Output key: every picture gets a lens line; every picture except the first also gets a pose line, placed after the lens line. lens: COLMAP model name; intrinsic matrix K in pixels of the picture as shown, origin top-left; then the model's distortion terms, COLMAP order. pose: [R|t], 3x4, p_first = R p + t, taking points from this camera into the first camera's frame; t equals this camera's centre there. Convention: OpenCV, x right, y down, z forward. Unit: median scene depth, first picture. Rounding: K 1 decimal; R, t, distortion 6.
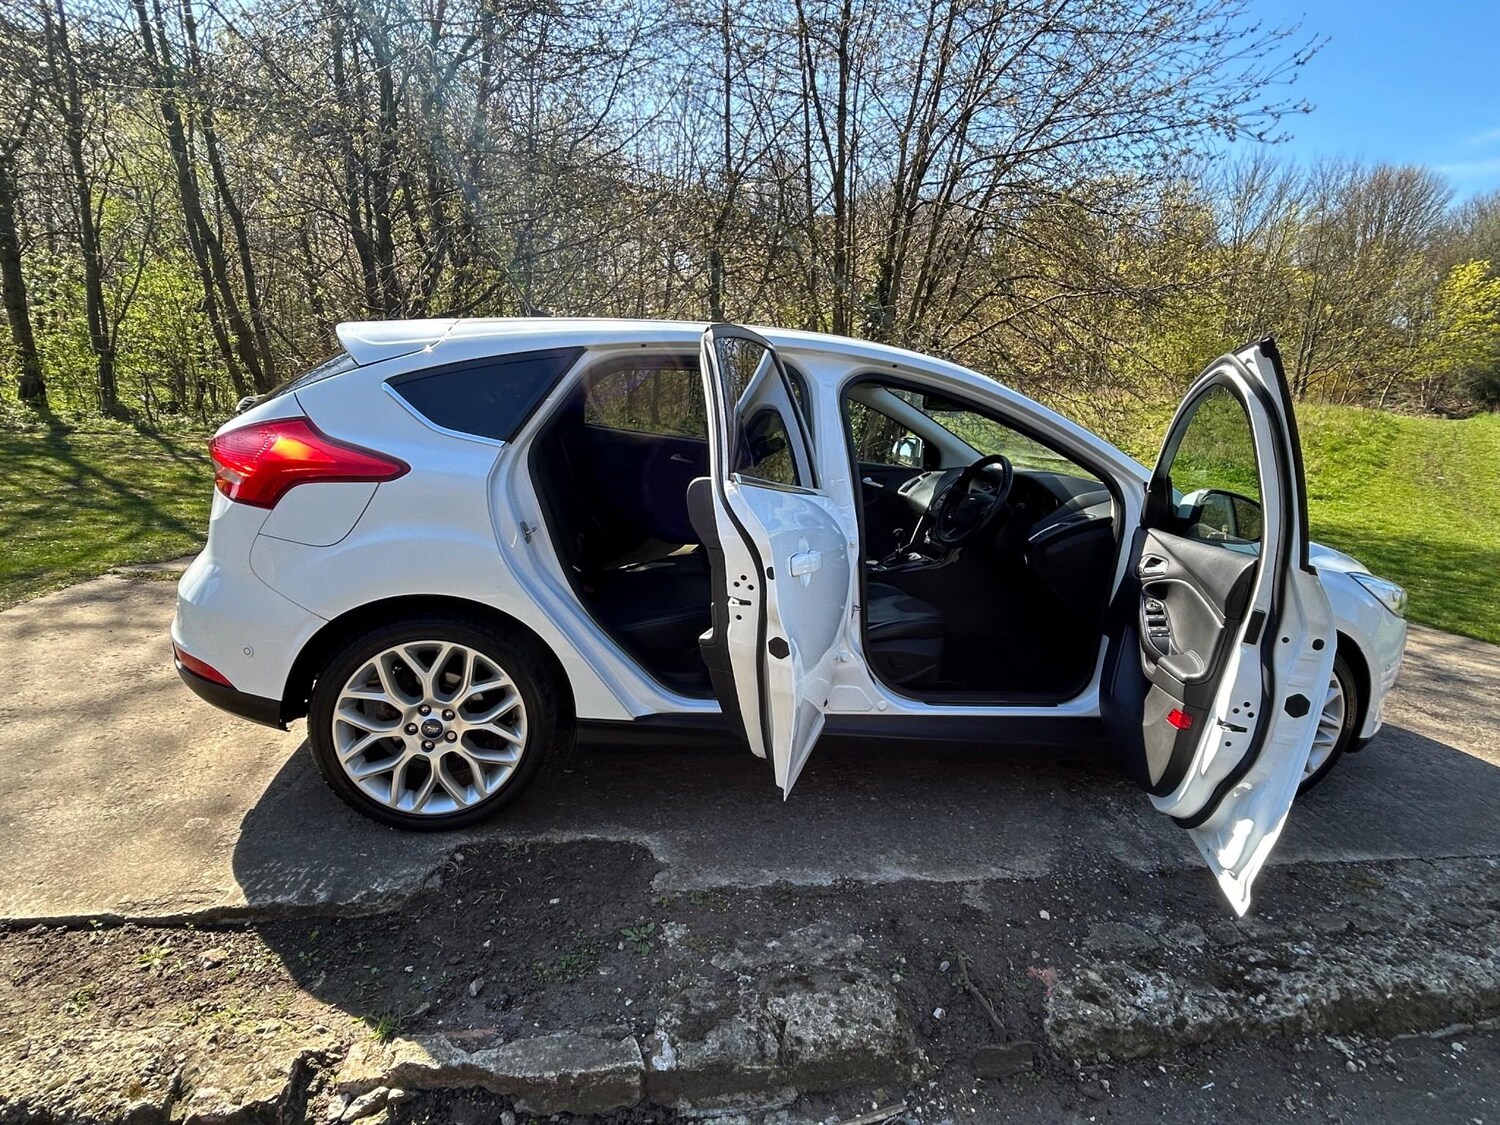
lens RADIAL K [[800.2, 0, 750.0], [0, 800.2, 562.5], [0, 0, 1]] dist [-0.001676, 0.002427]
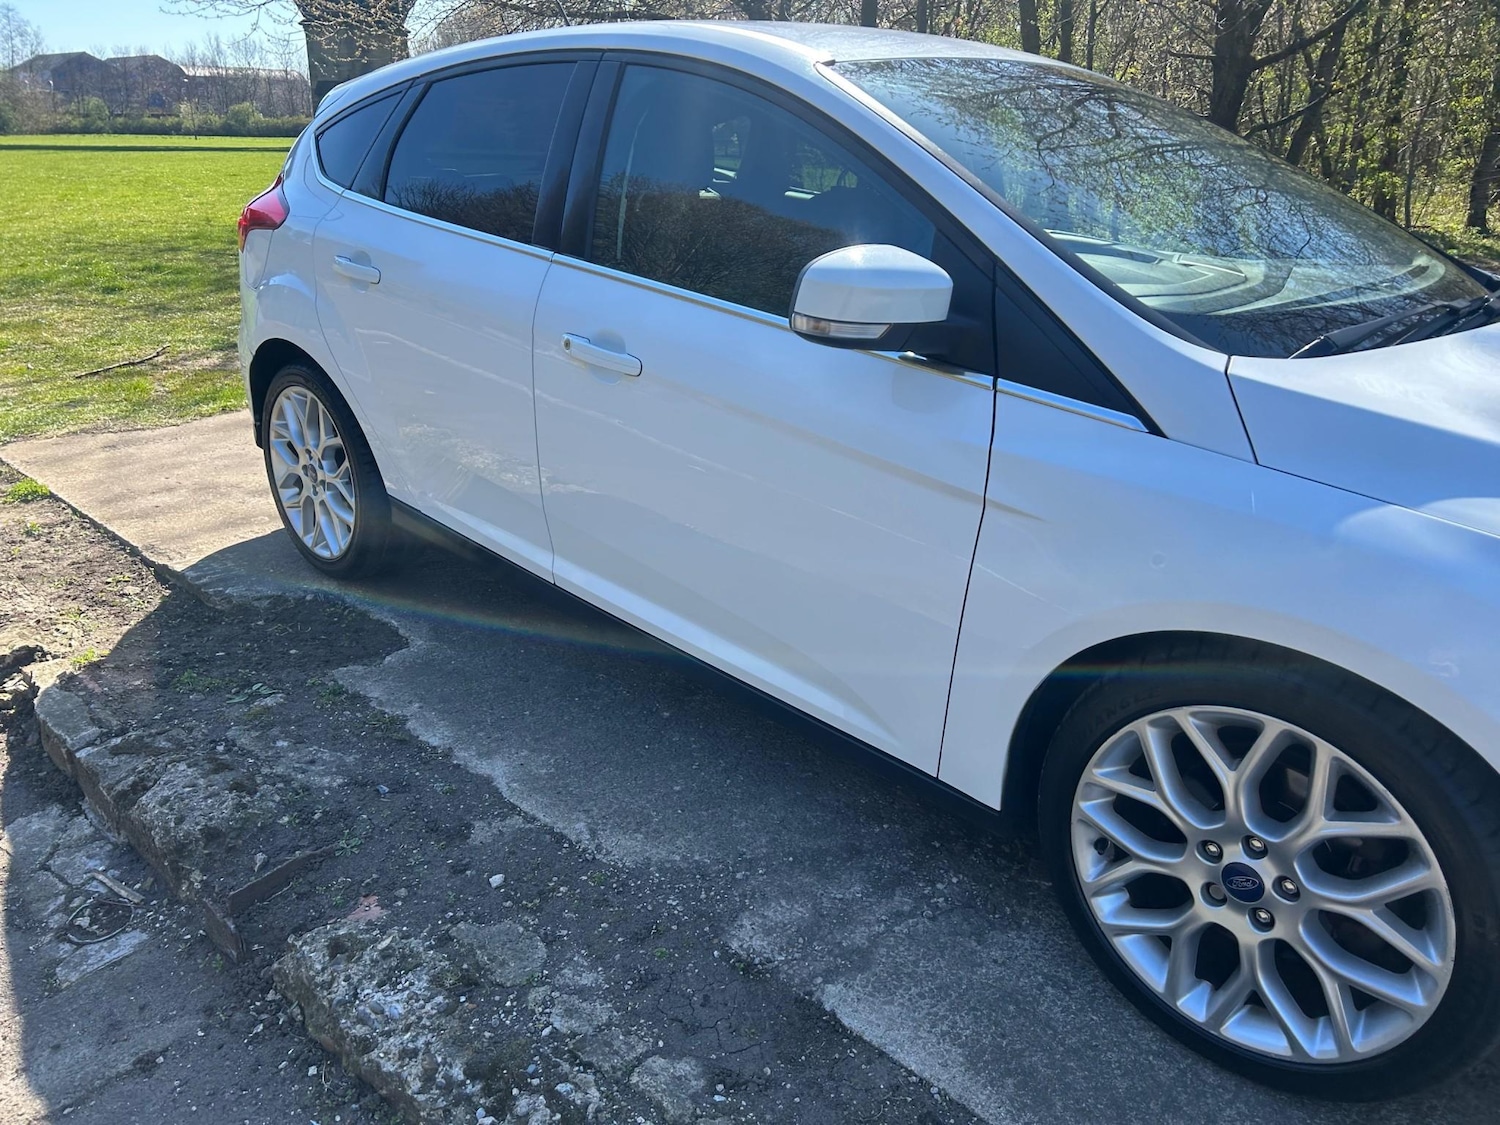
lens RADIAL K [[1124.1, 0, 750.0], [0, 1124.1, 562.5], [0, 0, 1]] dist [0.062827, -0.068812]
pose [[0.589363, 0.227530, -0.775166, 1.185710], [-0.142560, 0.973753, 0.177430, -0.025724], [0.795191, 0.005937, 0.606330, 0.585705]]
